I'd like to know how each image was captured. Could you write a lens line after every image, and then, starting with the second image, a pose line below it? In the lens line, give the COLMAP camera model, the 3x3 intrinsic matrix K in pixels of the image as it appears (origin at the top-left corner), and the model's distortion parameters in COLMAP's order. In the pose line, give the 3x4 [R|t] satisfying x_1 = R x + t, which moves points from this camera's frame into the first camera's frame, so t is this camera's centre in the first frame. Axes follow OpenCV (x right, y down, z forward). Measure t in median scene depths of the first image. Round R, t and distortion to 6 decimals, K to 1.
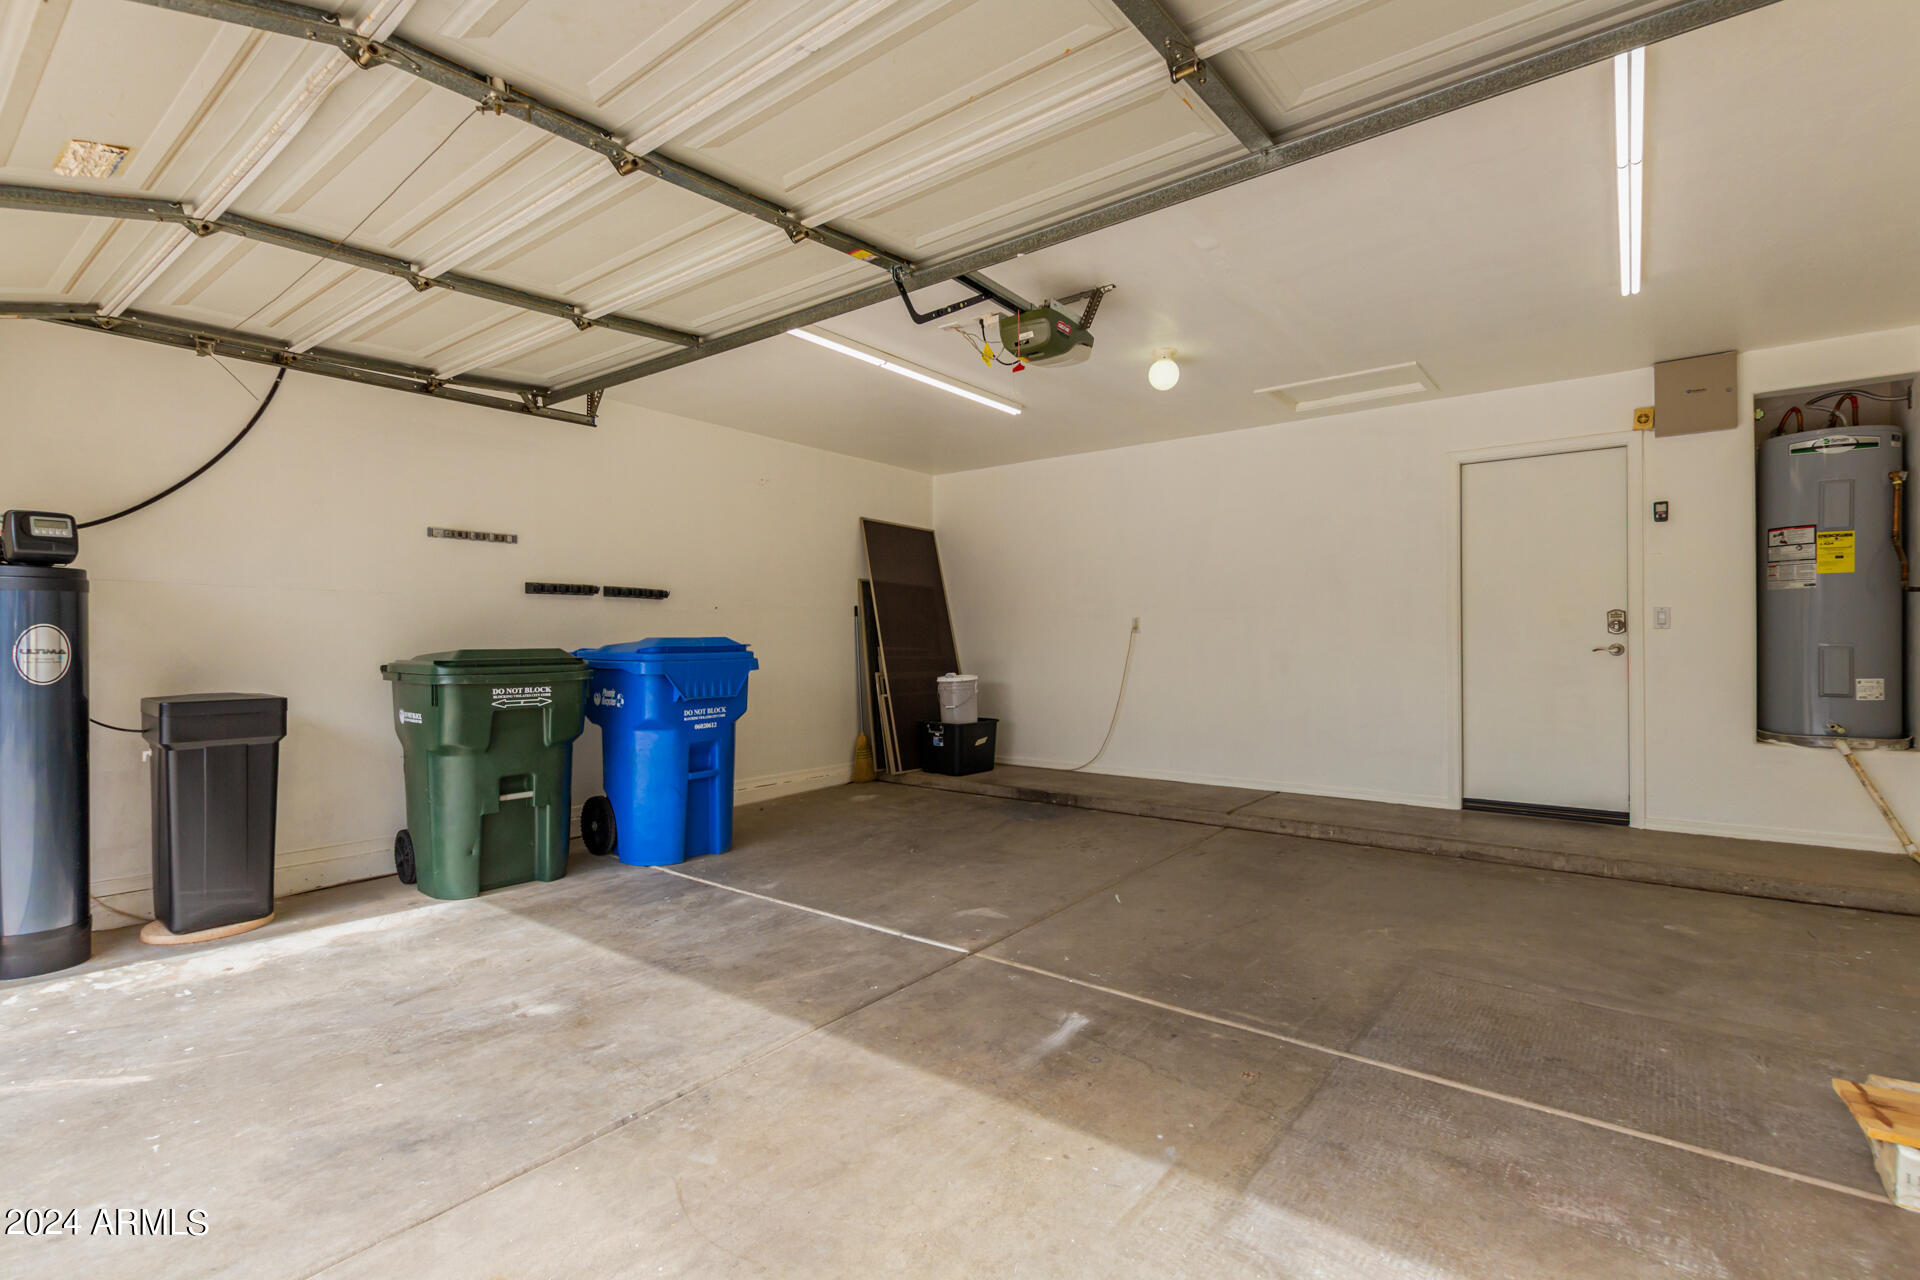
lens RADIAL K [[882.3, 0, 963.6], [0, 882.3, 643.0], [0, 0, 1]] dist [0.011208, -0.005629]
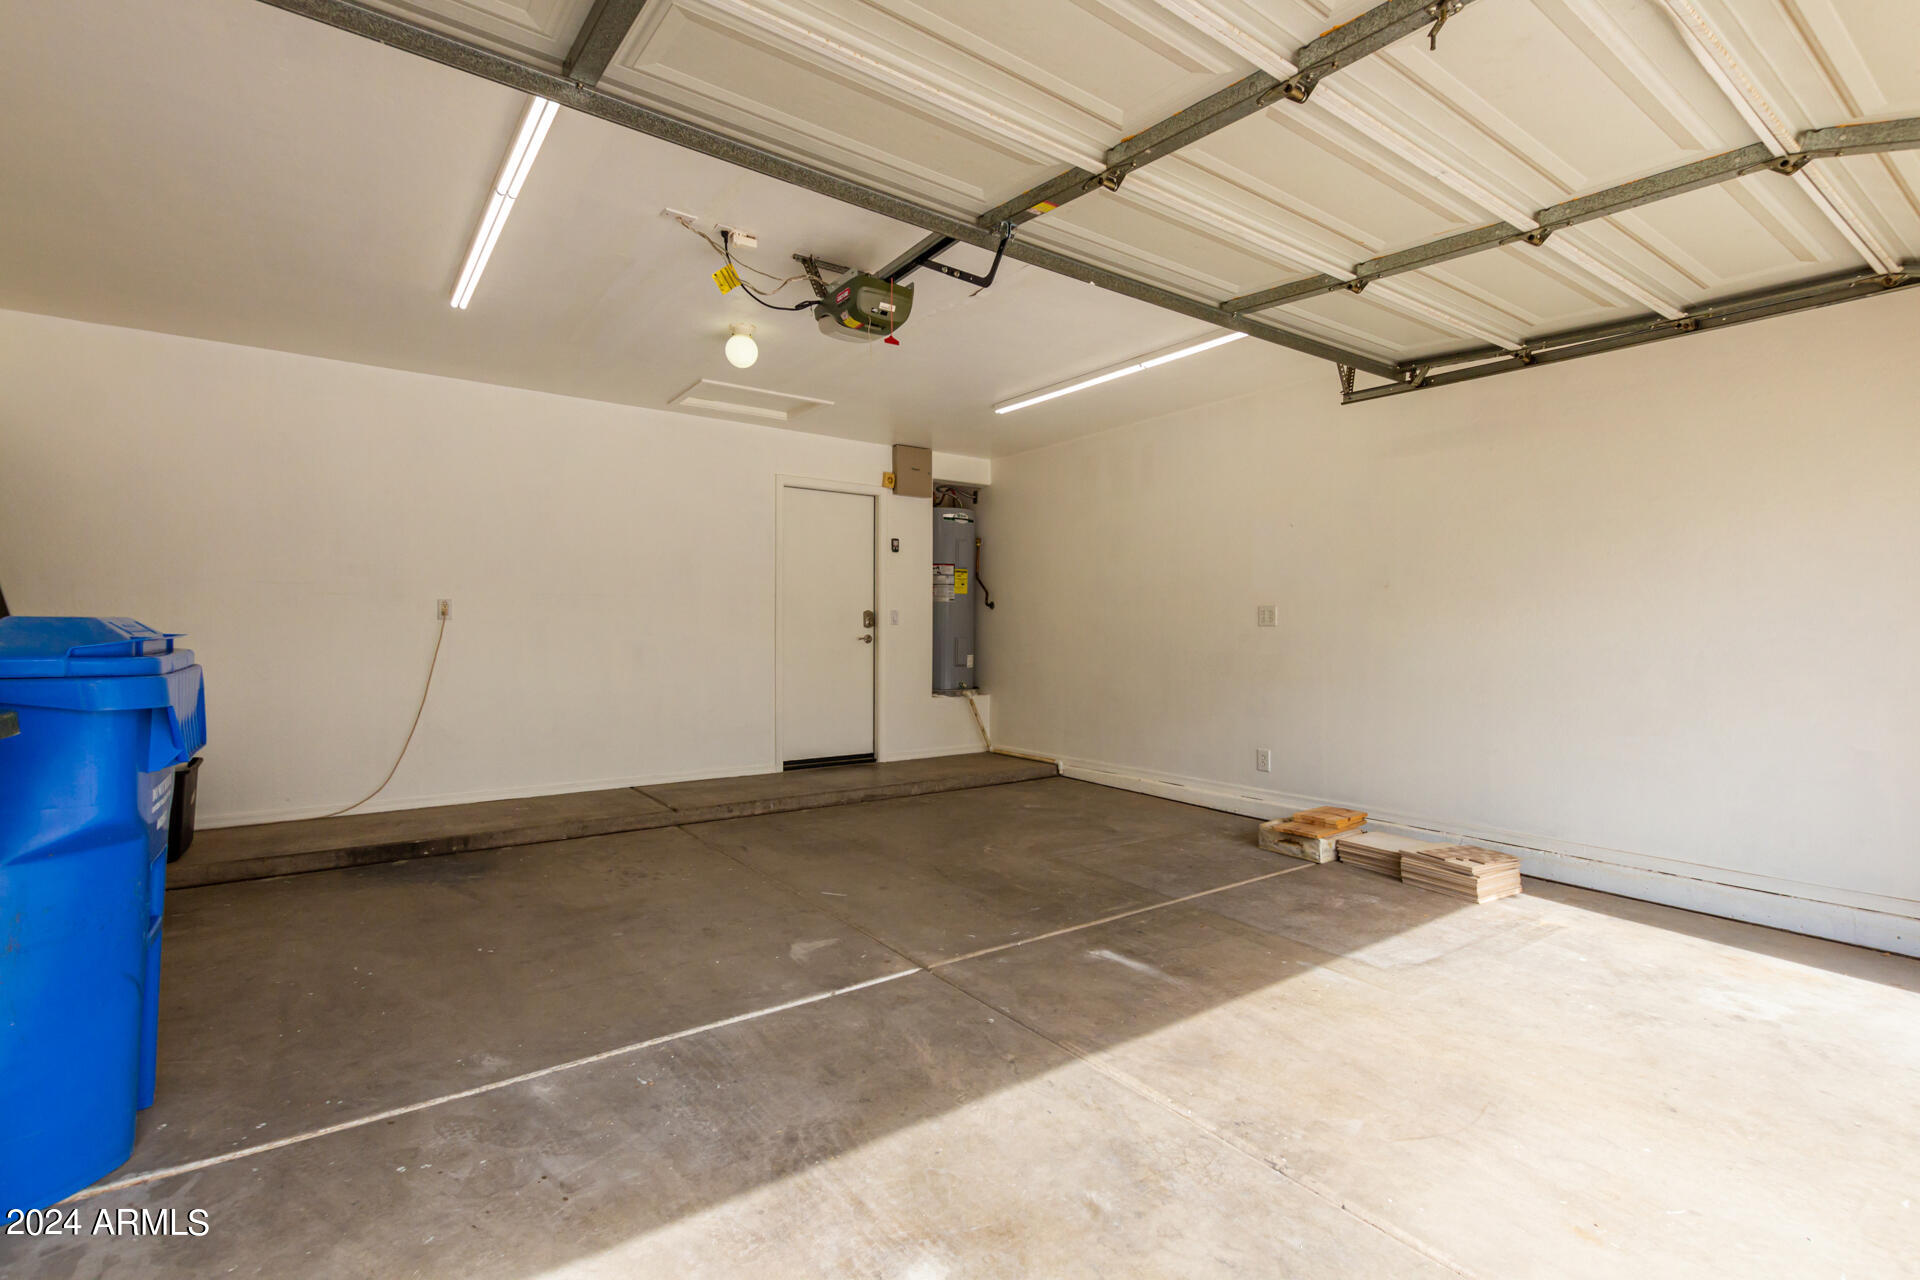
lens RADIAL K [[882.3, 0, 965.8], [0, 882.3, 640.2], [0, 0, 1]] dist [0.011208, -0.005629]
pose [[0.268046, -0.004533, 0.963395, -0.826690], [-0.003245, 0.999979, 0.005608, 0.001636], [-0.963401, -0.004629, 0.268026, 0.675878]]
